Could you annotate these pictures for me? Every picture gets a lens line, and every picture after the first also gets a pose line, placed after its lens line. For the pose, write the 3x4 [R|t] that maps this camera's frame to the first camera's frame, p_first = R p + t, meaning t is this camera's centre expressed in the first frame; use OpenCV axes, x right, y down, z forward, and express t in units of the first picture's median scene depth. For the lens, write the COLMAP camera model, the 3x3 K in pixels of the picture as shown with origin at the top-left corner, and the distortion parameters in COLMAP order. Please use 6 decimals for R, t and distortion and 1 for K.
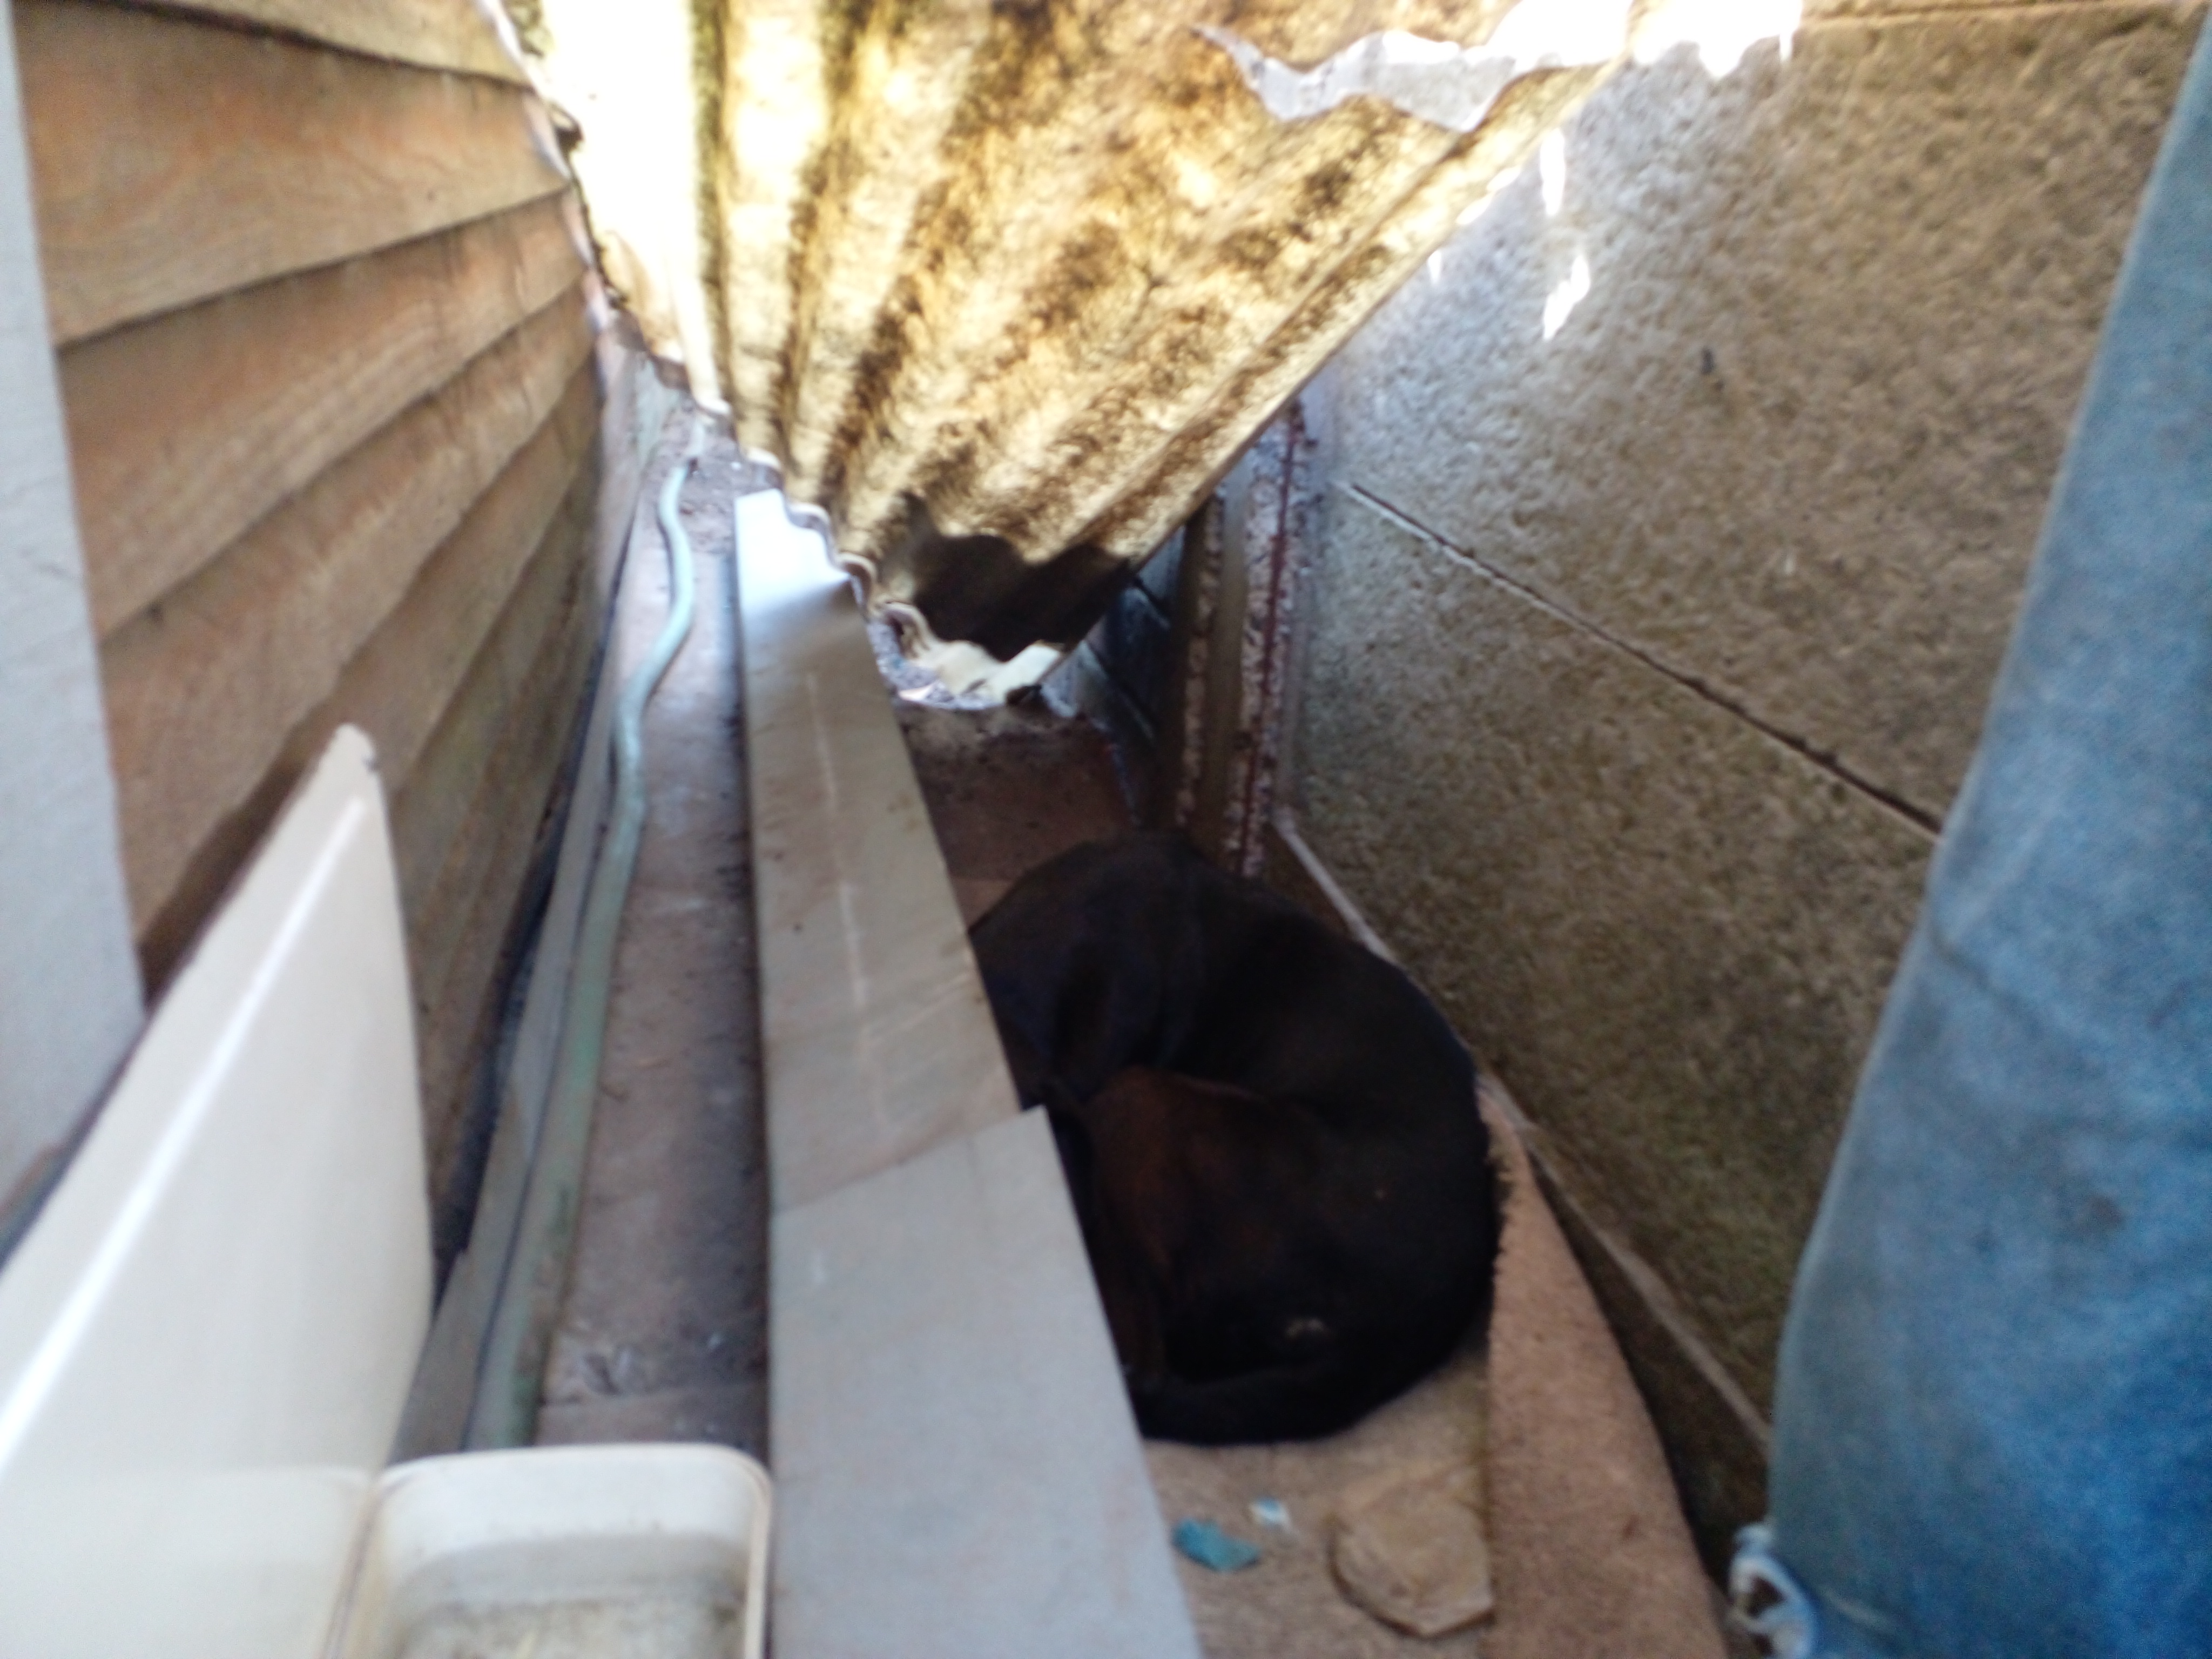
lens RADIAL K [[1718.6, 0, 1118.7], [0, 1718.6, 819.6], [0, 0, 1]] dist [0.117639, -0.210941]
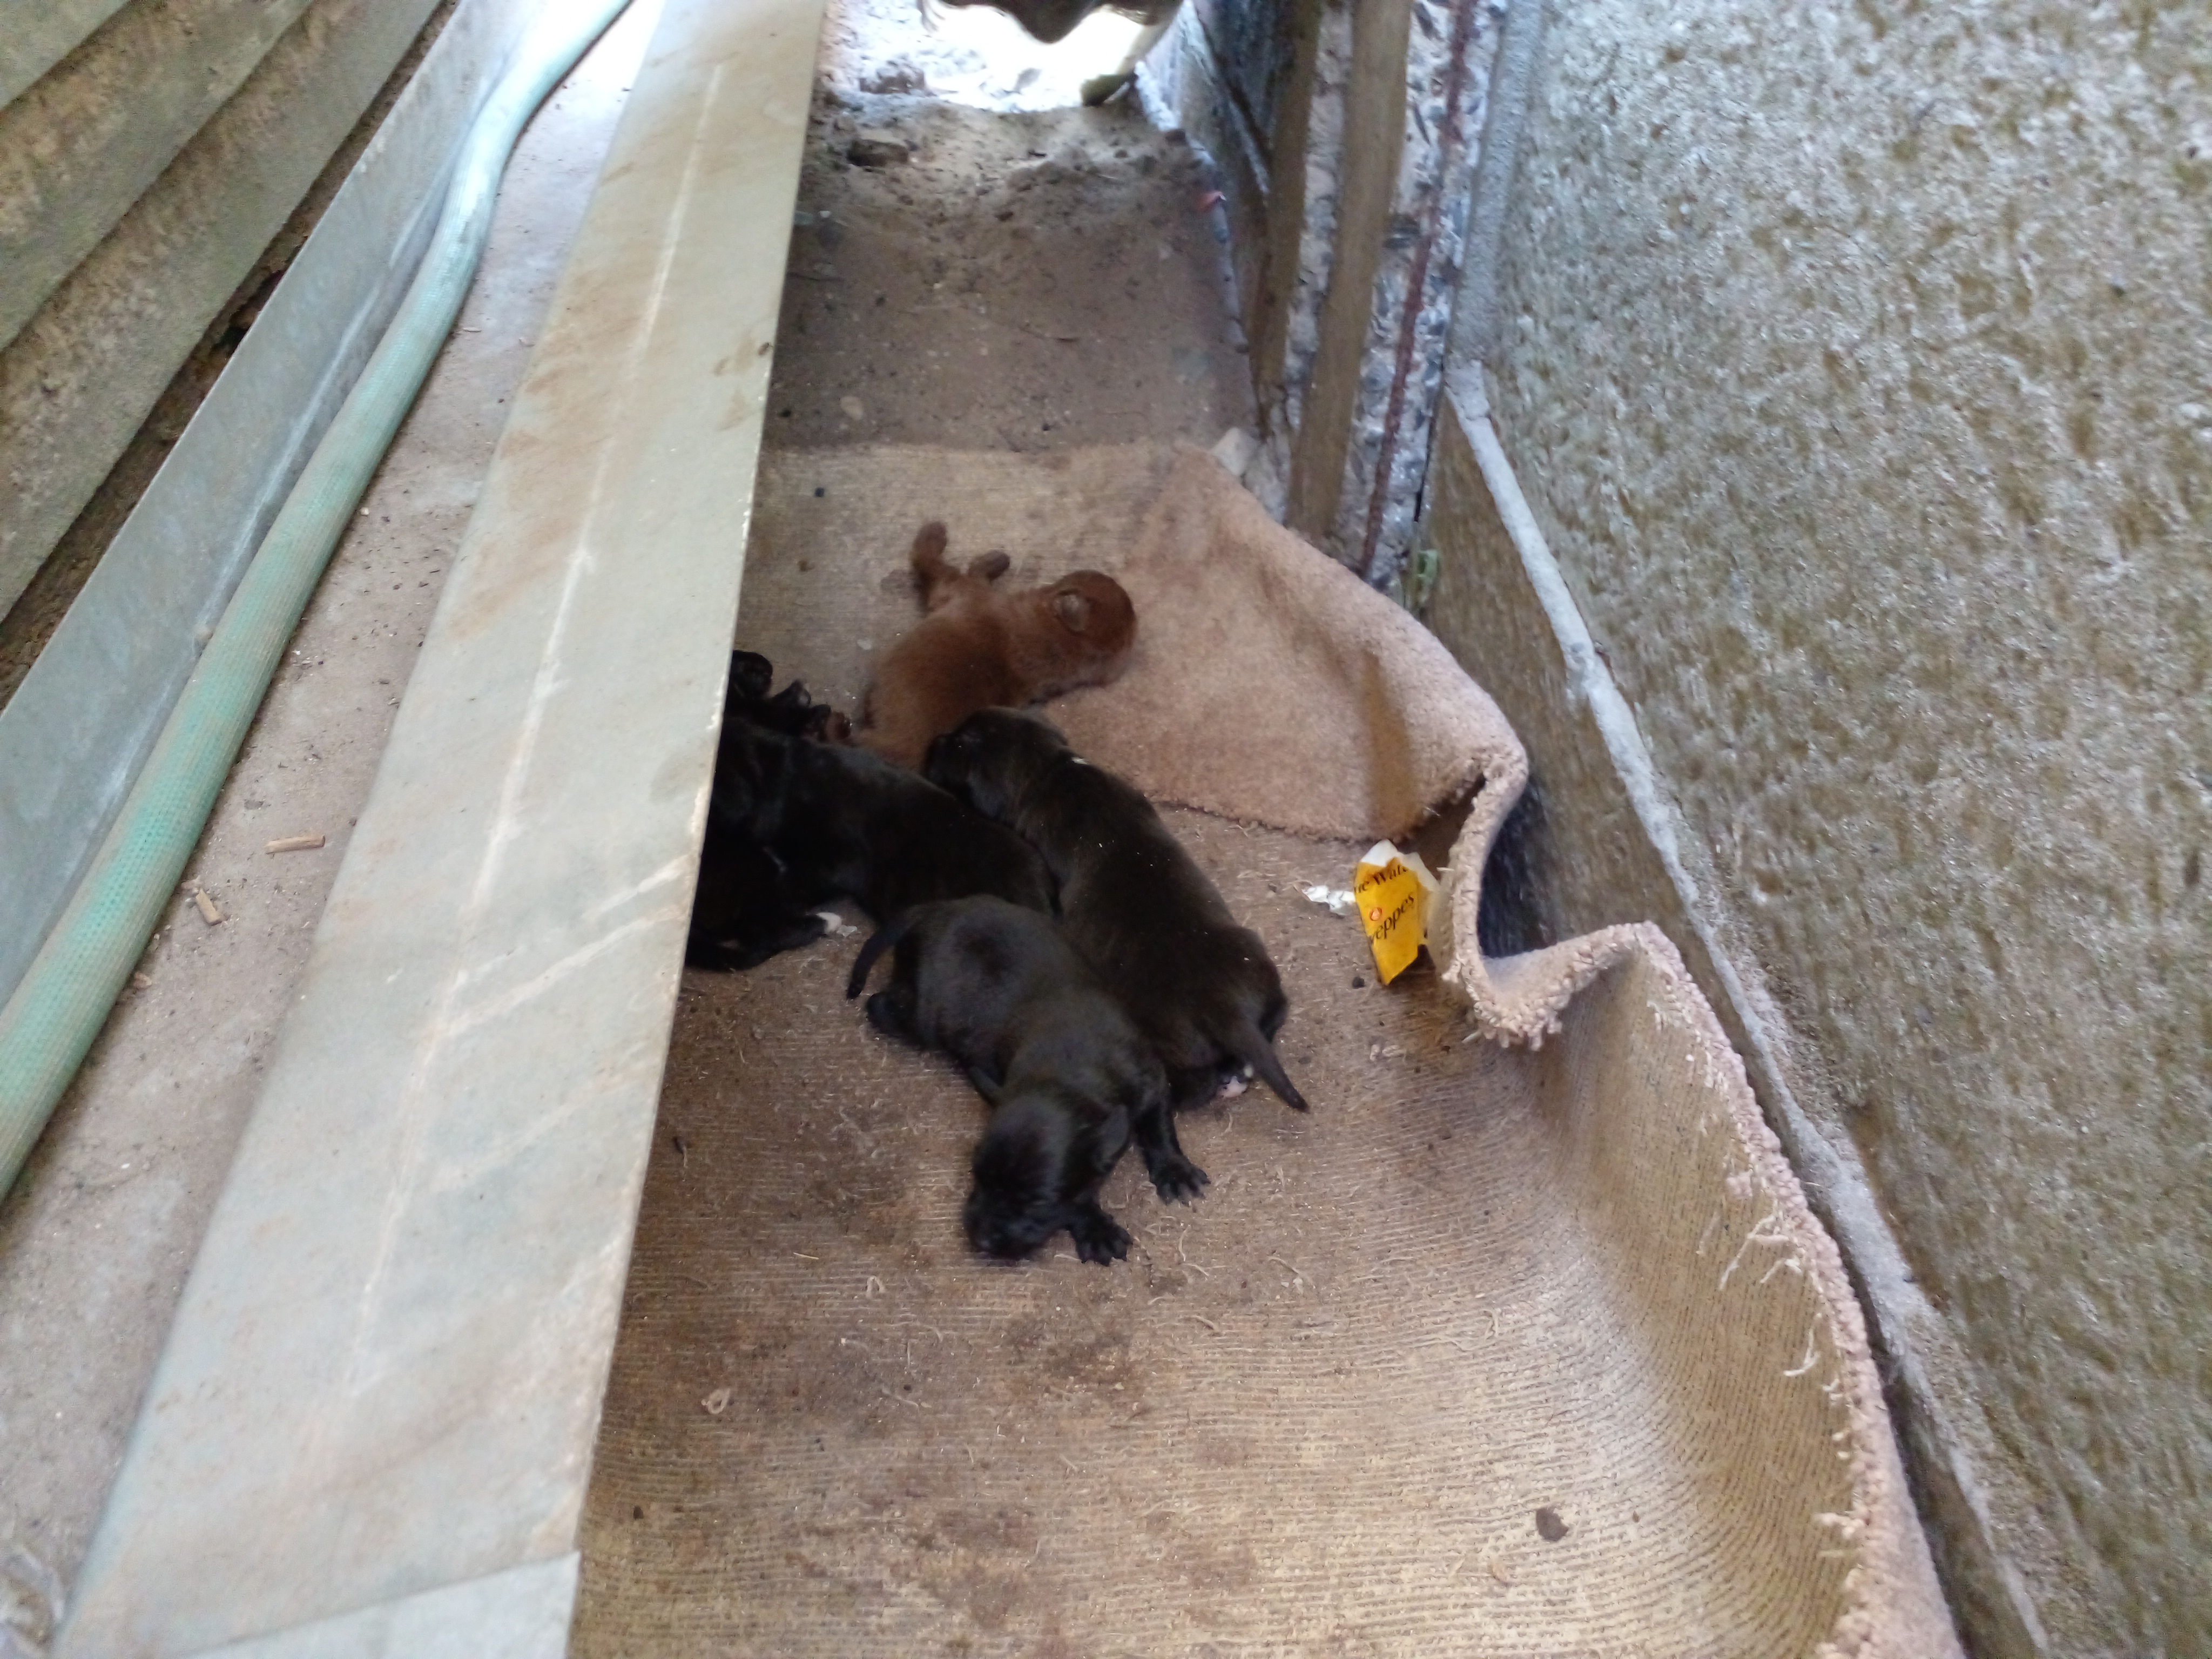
lens RADIAL K [[1778.3, 0, 1115.6], [0, 1778.3, 834.5], [0, 0, 1]] dist [-0.010418, -0.009370]
pose [[0.991768, 0.055231, -0.115522, 0.075058], [-0.012147, 0.938706, 0.344506, -0.074847], [0.127468, -0.340267, 0.931649, 0.543649]]
